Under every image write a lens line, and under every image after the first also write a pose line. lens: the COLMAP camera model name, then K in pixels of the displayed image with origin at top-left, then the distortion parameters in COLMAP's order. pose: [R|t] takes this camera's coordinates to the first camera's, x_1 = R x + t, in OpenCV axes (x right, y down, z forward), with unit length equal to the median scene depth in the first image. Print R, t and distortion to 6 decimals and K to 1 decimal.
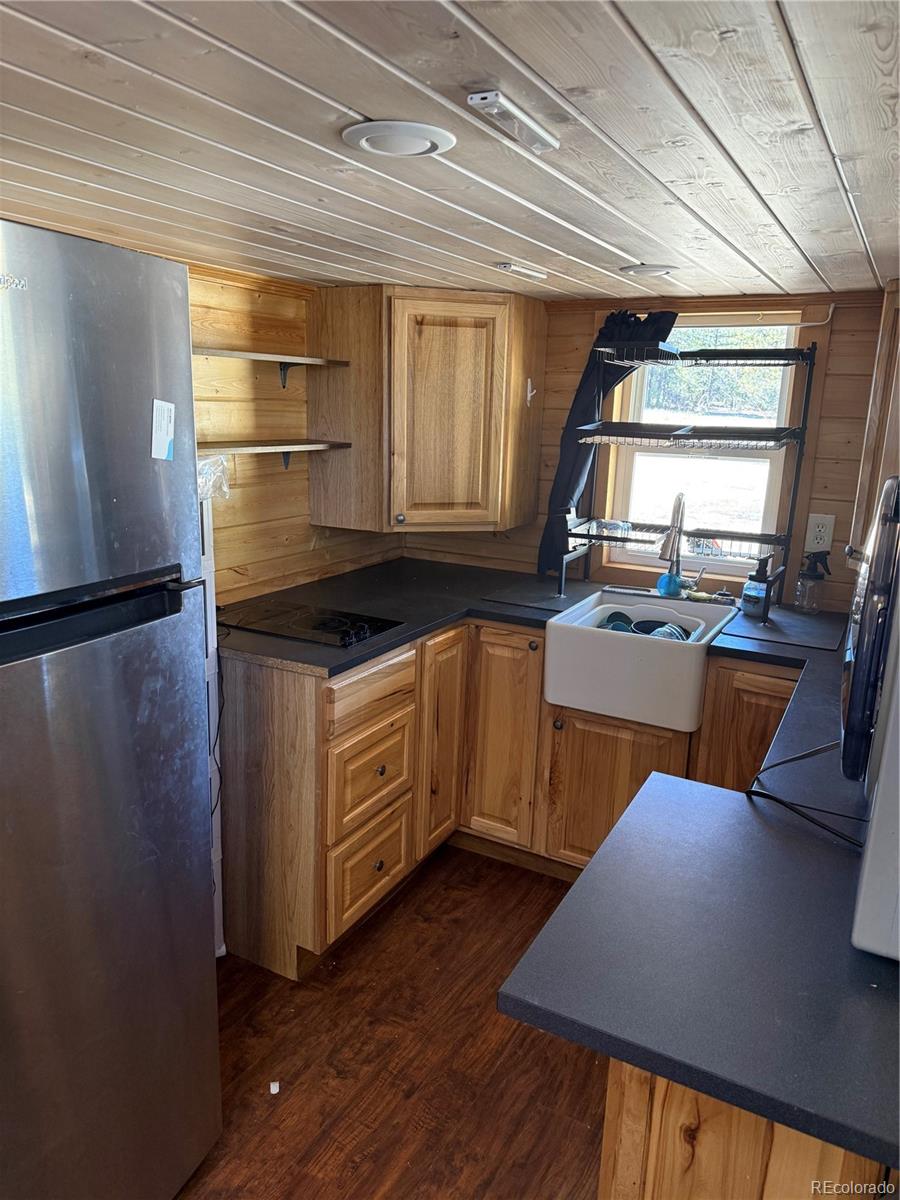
lens RADIAL K [[837.3, 0, 443.0], [0, 837.3, 592.9], [0, 0, 1]] dist [0.020321, -0.047616]
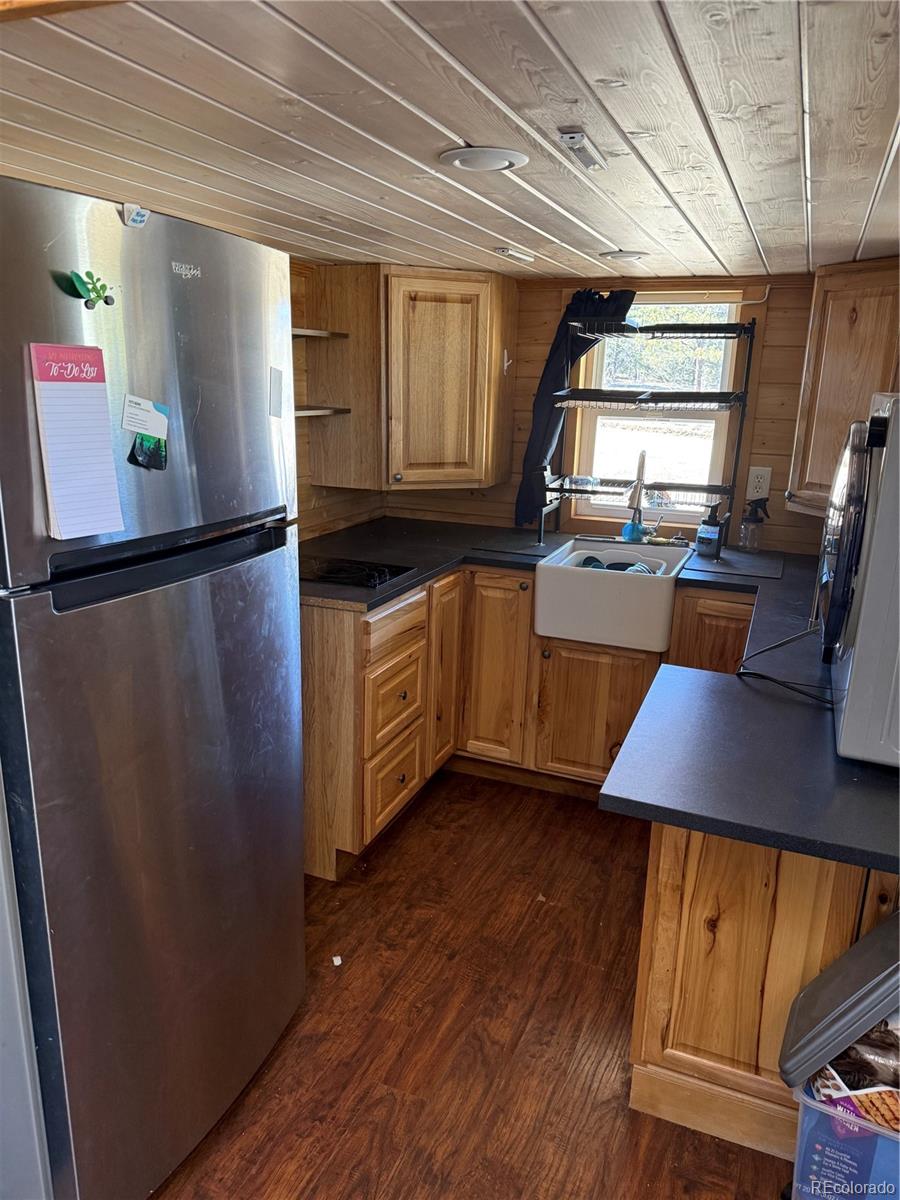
lens RADIAL K [[837.3, 0, 446.0], [0, 837.3, 595.5], [0, 0, 1]] dist [0.020321, -0.047616]
pose [[0.993815, -0.031813, 0.106398, -0.127282], [0.028107, 0.998951, 0.036156, 0.034251], [-0.107437, -0.032942, 0.993666, -0.133104]]
